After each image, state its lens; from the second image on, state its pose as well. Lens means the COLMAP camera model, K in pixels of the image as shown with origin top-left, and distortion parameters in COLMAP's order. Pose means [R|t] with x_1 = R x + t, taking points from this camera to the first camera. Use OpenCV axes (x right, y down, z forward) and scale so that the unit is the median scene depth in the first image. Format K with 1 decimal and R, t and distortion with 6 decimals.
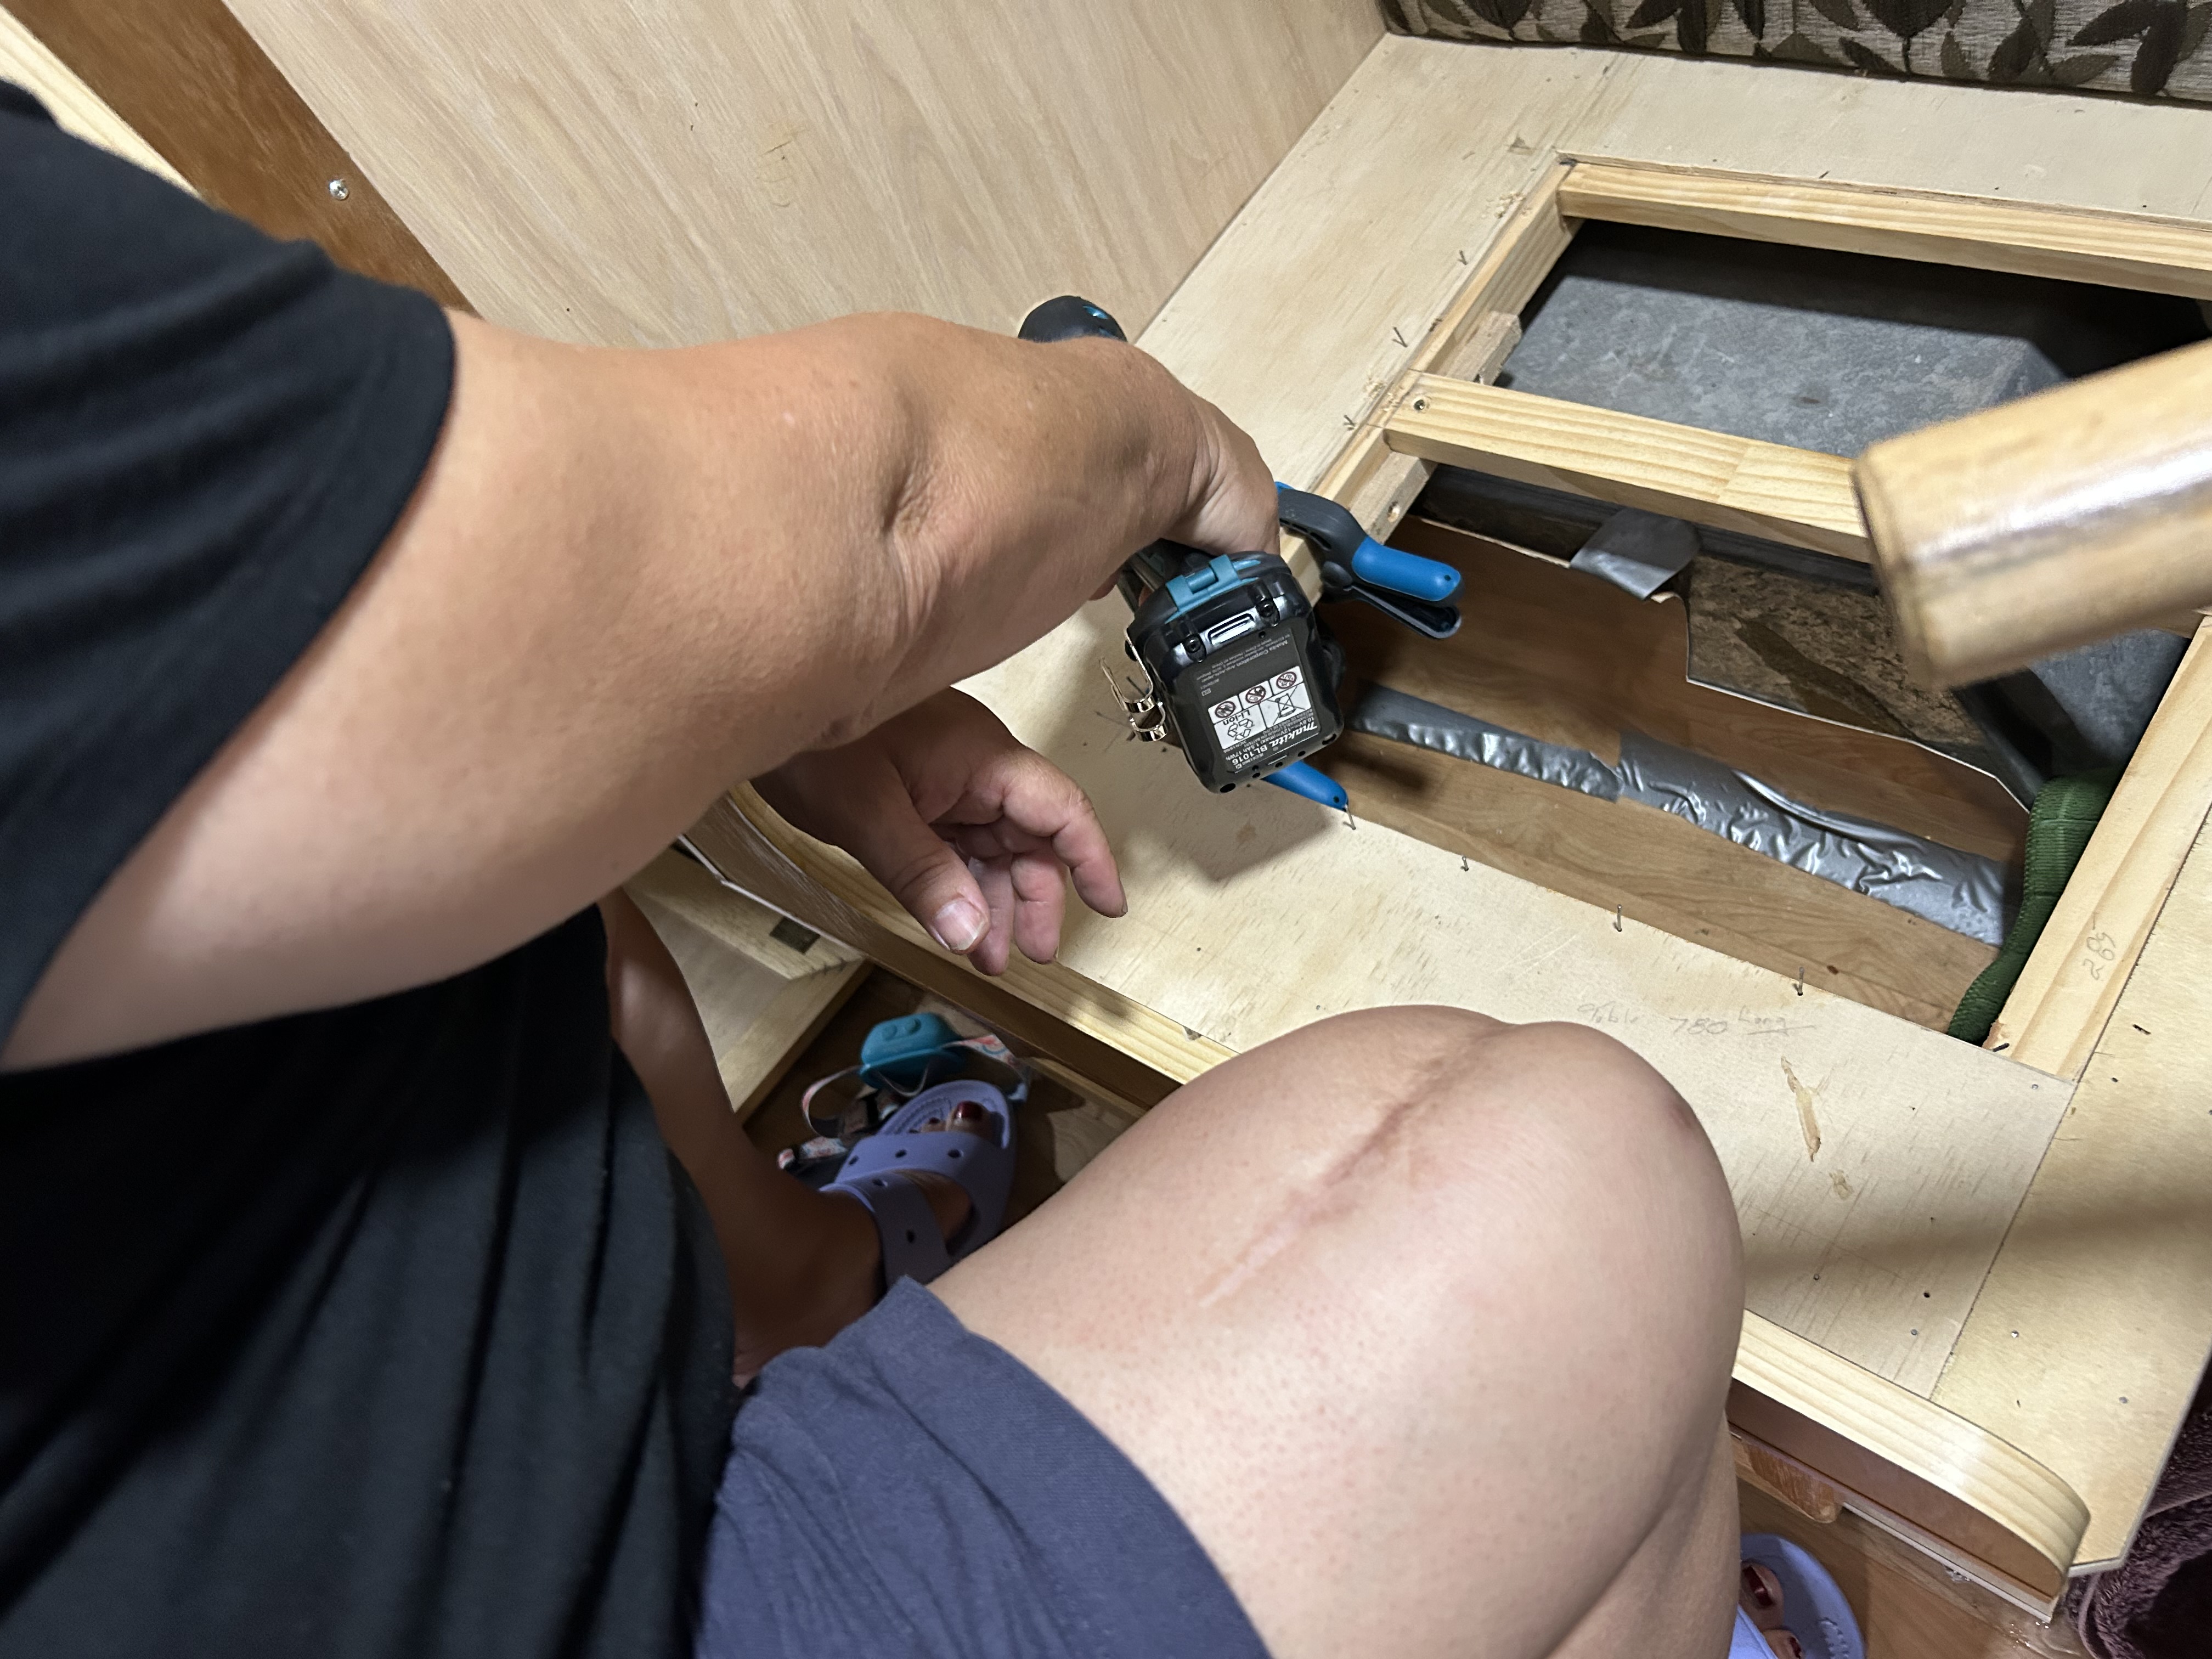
lens RADIAL K [[1714.4, 0, 1106.0], [0, 1714.4, 829.5], [0, 0, 1]] dist [0.077671, -0.094952]
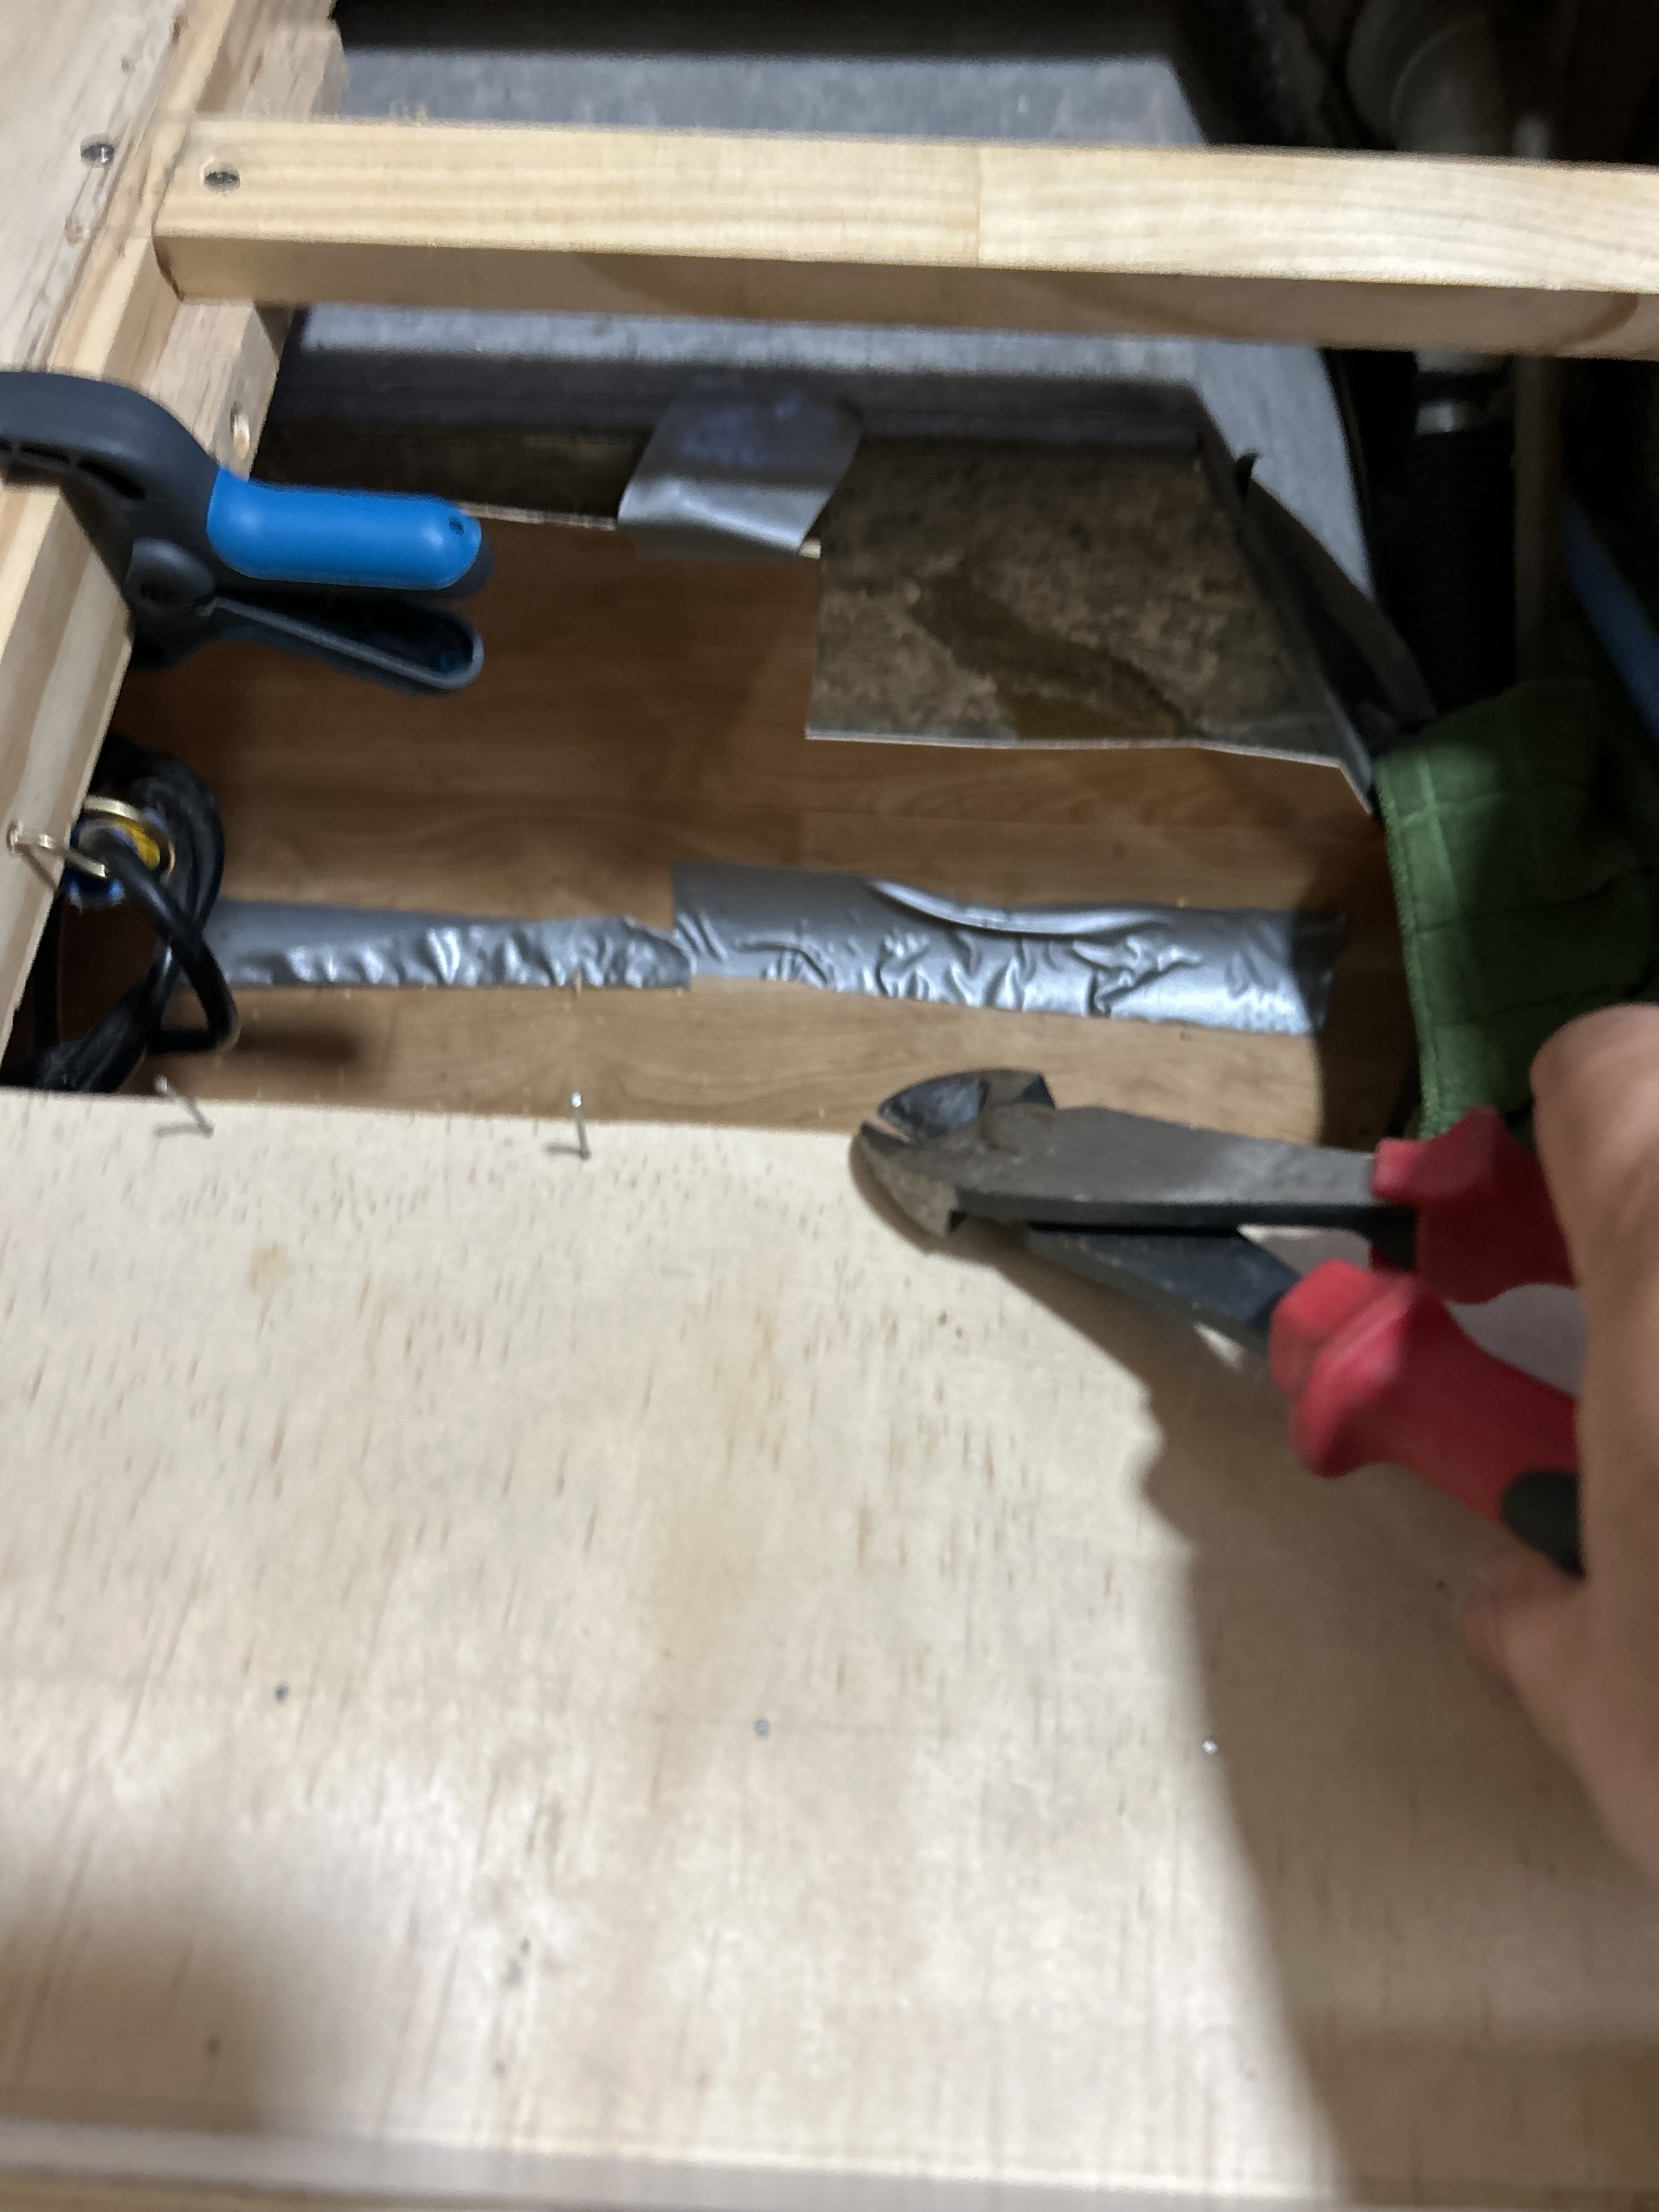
lens RADIAL K [[1714.4, 0, 829.5], [0, 1714.4, 1106.0], [0, 0, 1]] dist [0.077671, -0.094952]
pose [[0.780279, -0.288958, 0.554677, -0.006626], [0.284821, 0.953743, 0.096186, -0.021799], [-0.556813, 0.082931, 0.826487, 0.533356]]
